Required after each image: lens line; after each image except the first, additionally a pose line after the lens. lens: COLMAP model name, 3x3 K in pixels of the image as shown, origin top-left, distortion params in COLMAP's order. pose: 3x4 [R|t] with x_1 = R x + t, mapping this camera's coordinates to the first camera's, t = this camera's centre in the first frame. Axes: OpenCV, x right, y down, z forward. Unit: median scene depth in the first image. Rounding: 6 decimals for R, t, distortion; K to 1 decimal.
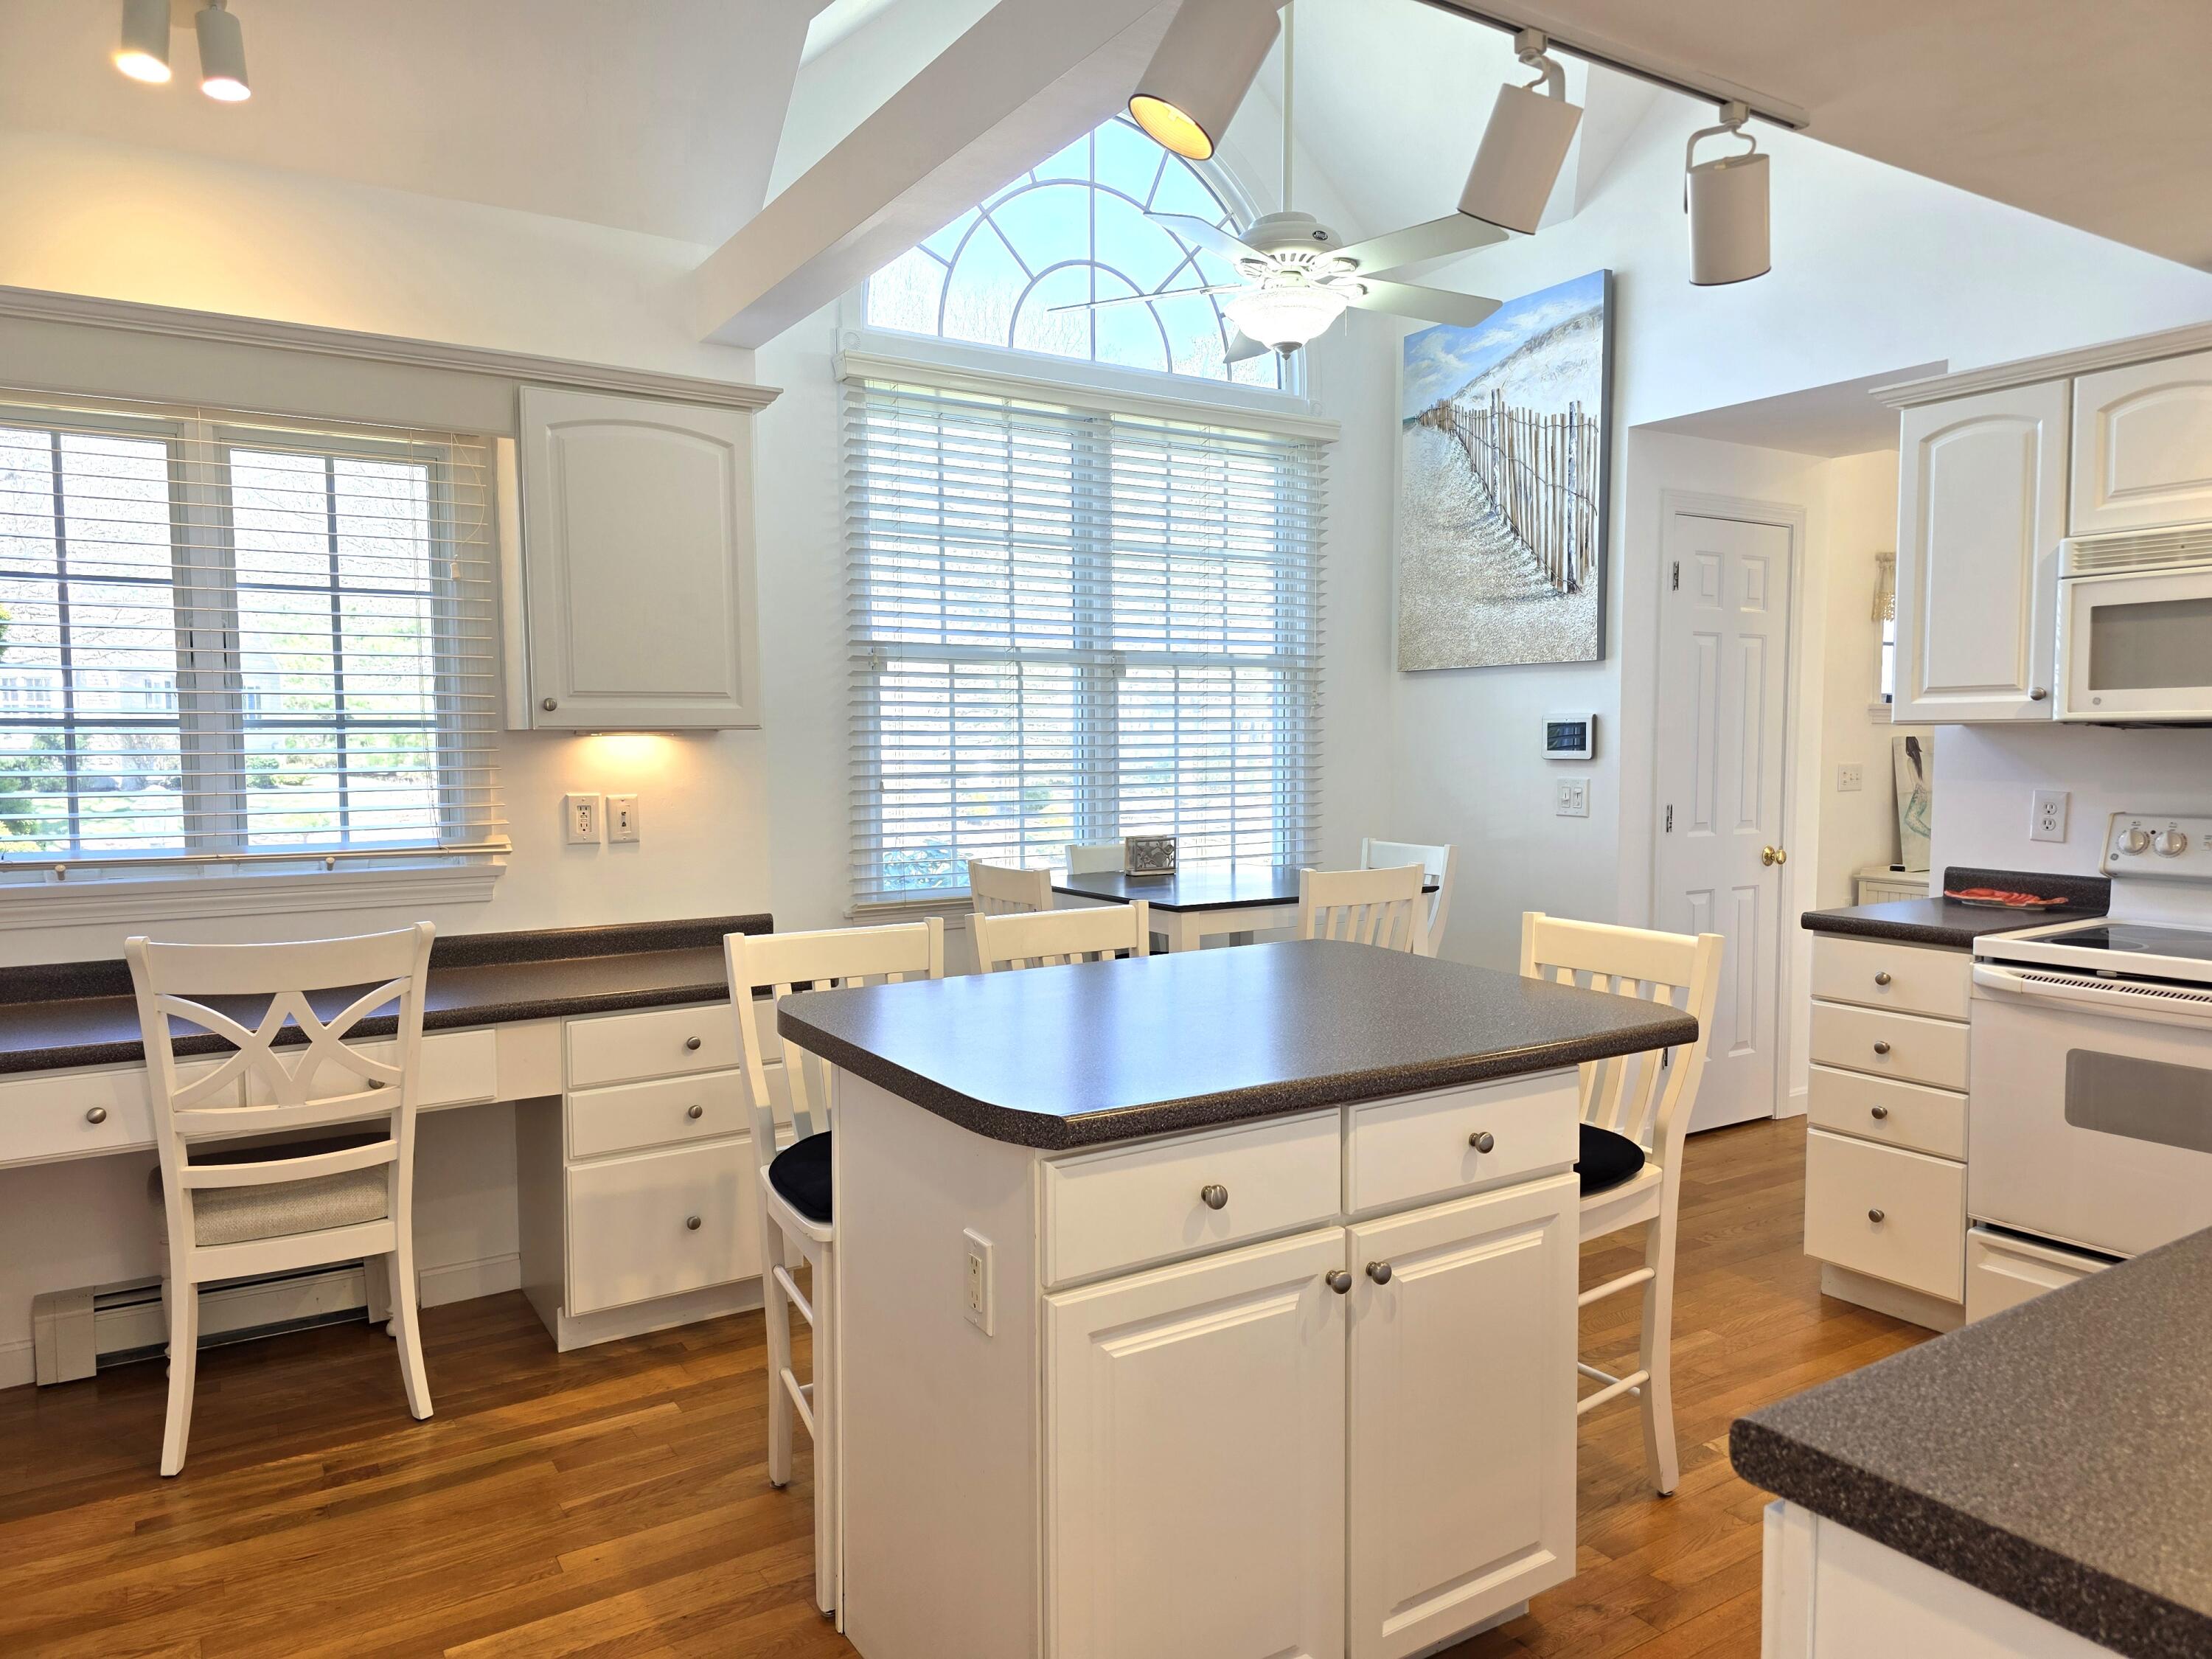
lens RADIAL K [[1480.3, 0, 1108.9], [0, 1480.3, 849.9], [0, 0, 1]] dist [0.036839, -0.021546]
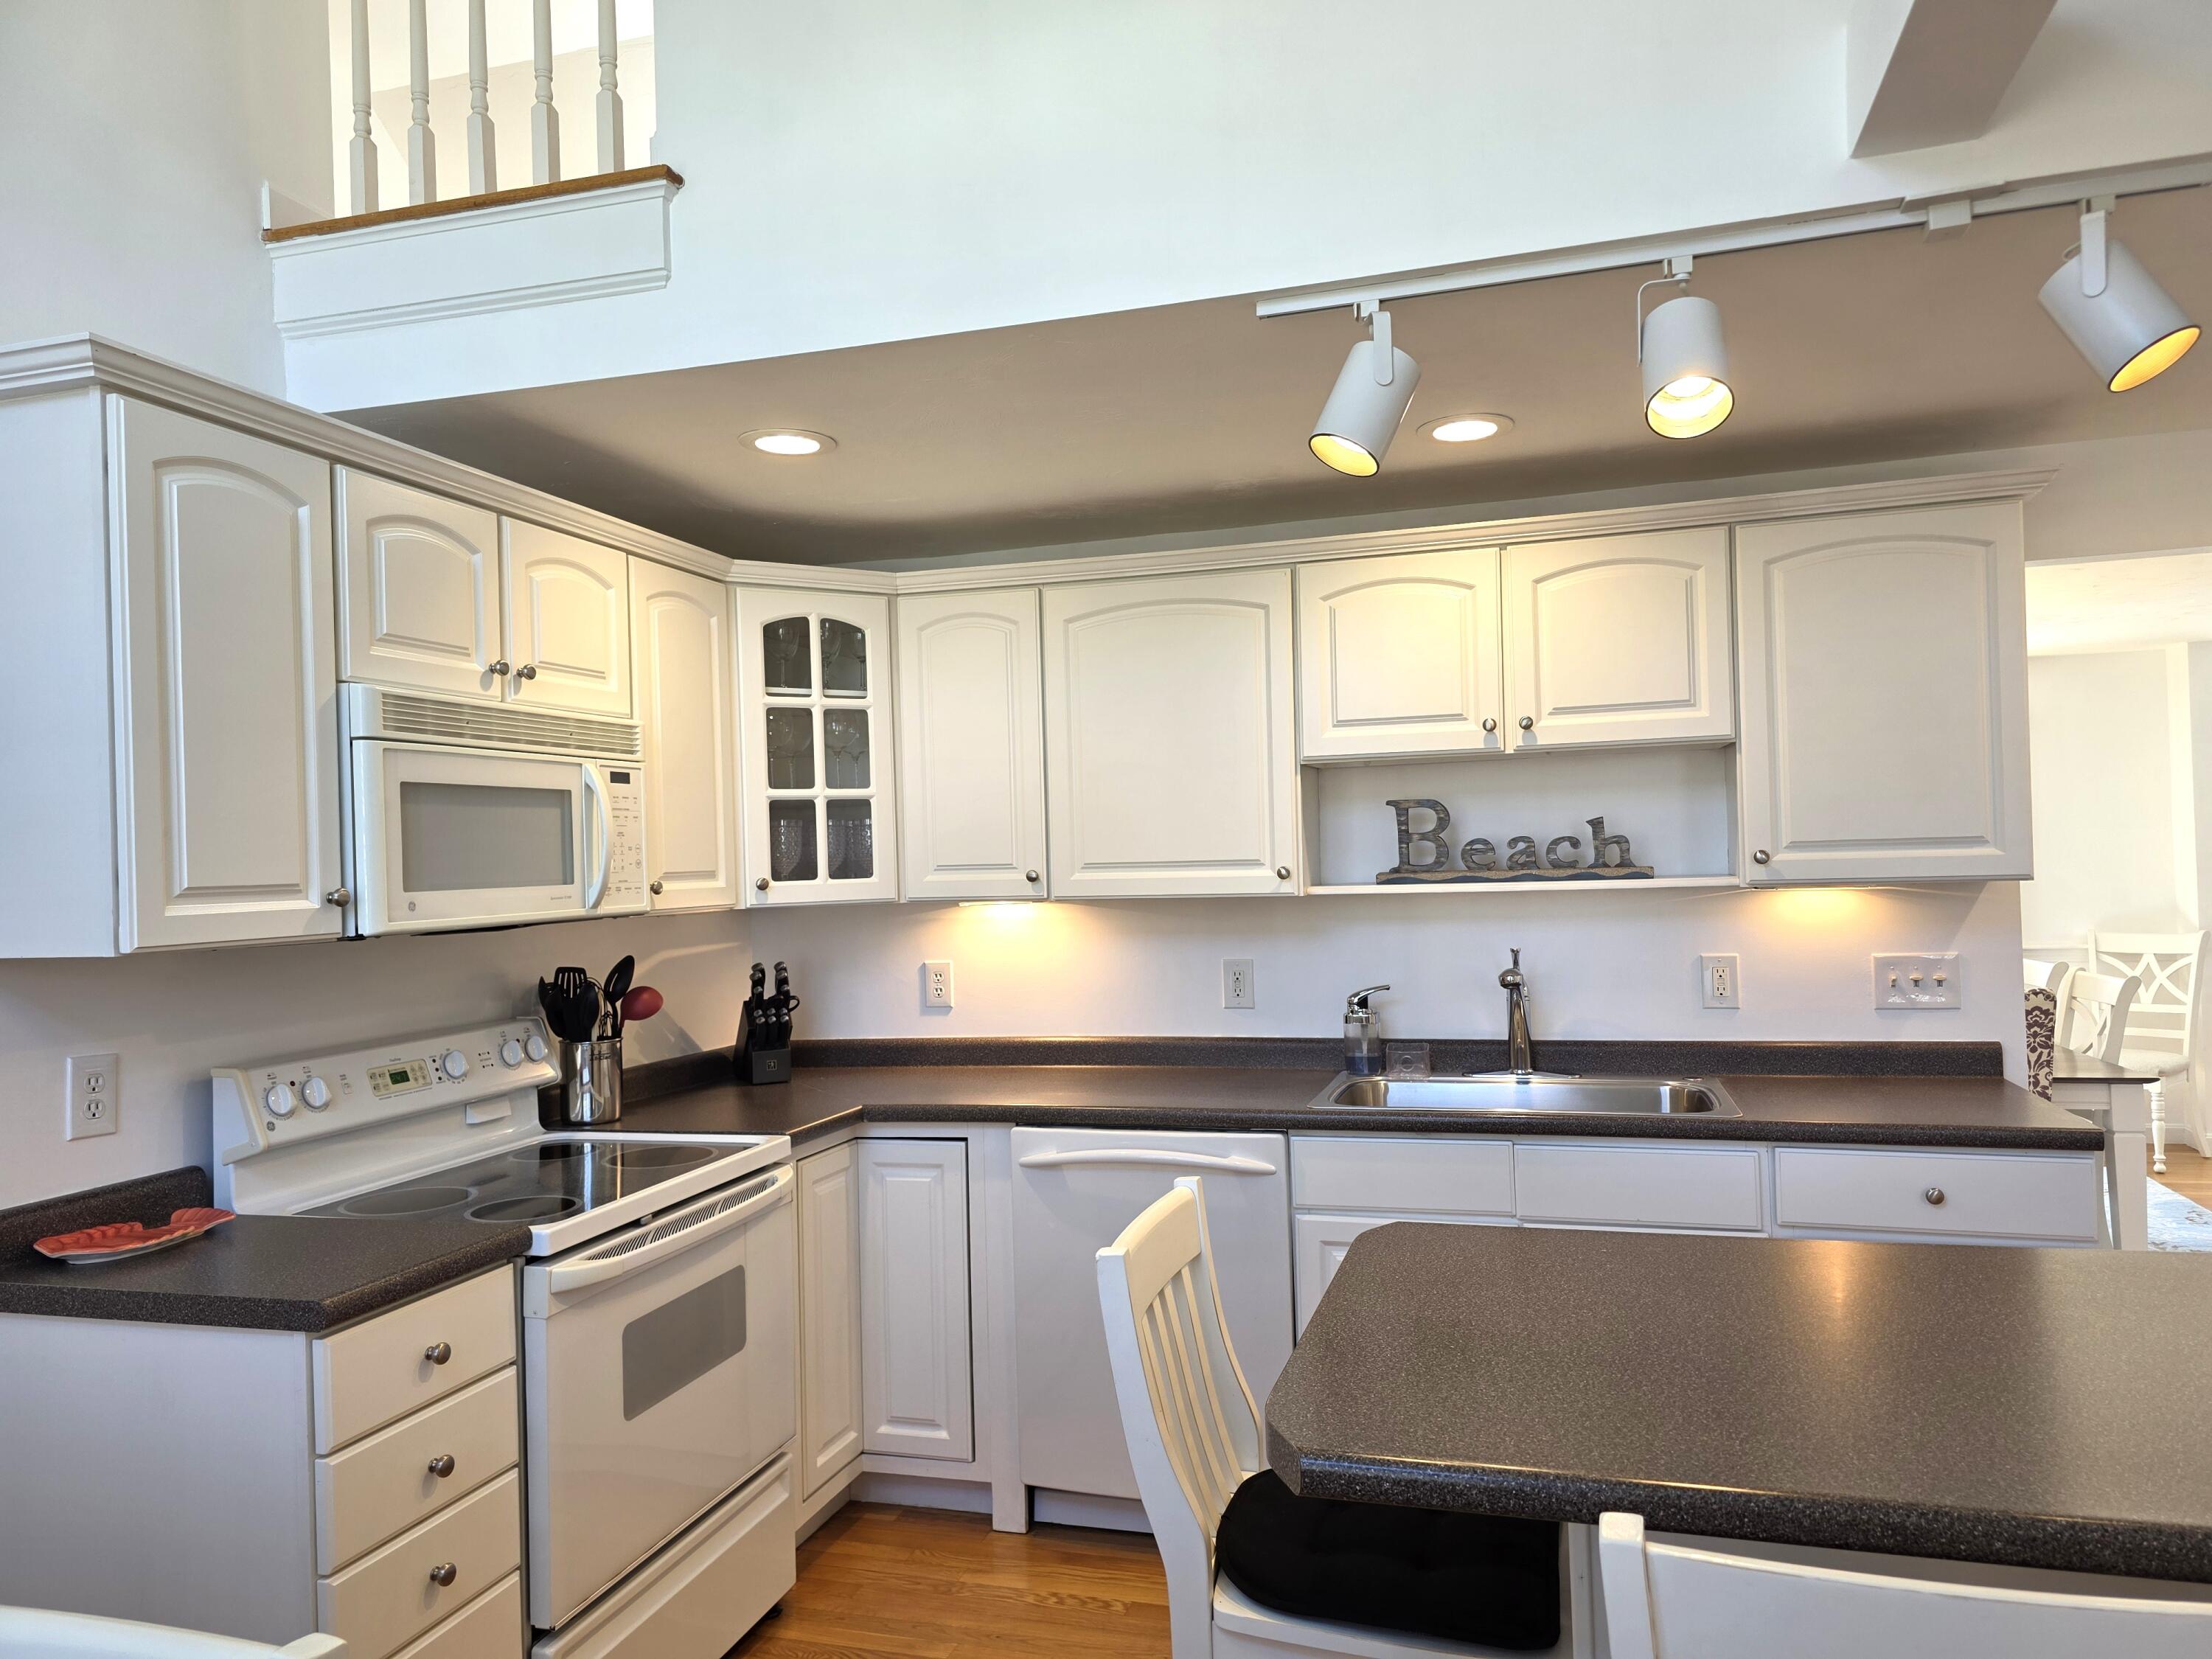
lens RADIAL K [[1480.3, 0, 1108.9], [0, 1480.3, 849.9], [0, 0, 1]] dist [0.036839, -0.021546]
pose [[-0.648165, 0.031637, 0.760843, -0.097248], [0.094935, 0.994699, 0.039513, -0.083778], [-0.755560, 0.097841, -0.647732, 0.824483]]
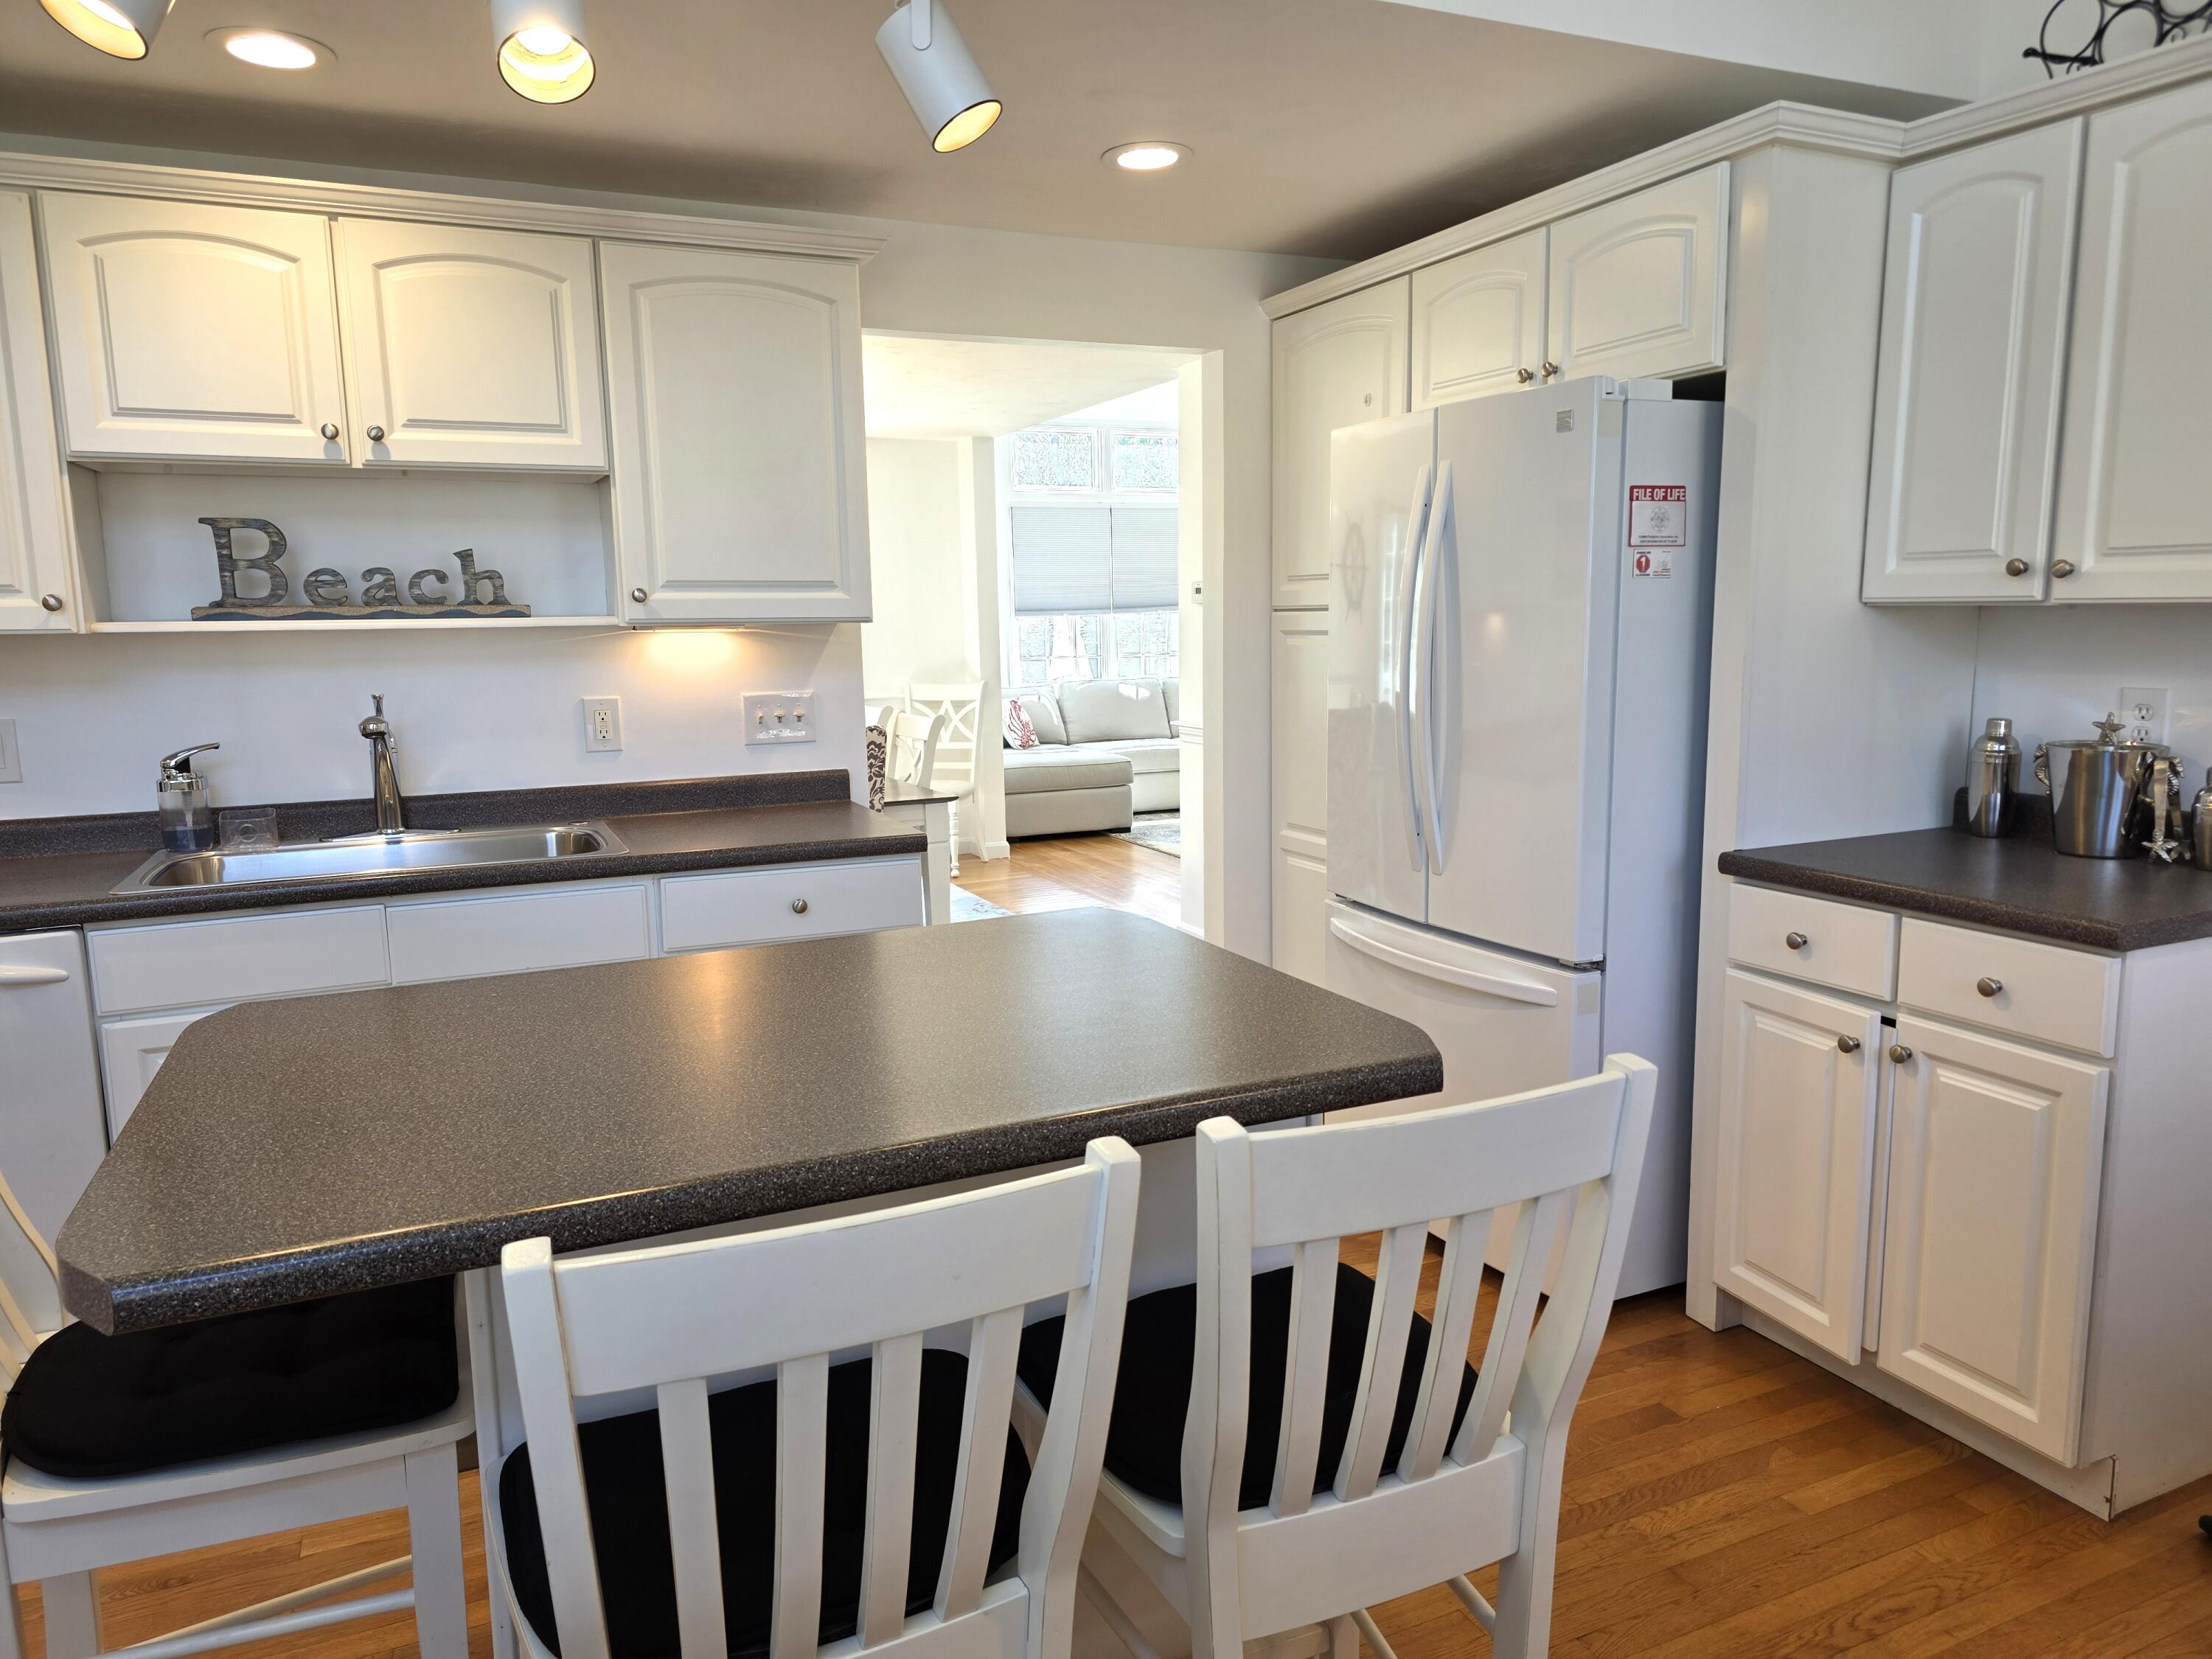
lens RADIAL K [[1512.4, 0, 1106.0], [0, 1512.4, 829.5], [0, 0, 1]] dist [0.048506, -0.035578]
pose [[-0.987943, -0.004560, 0.154749, -0.088847], [0.031453, 0.972808, 0.229469, -0.074141], [-0.151587, 0.231570, -0.960935, 0.813200]]
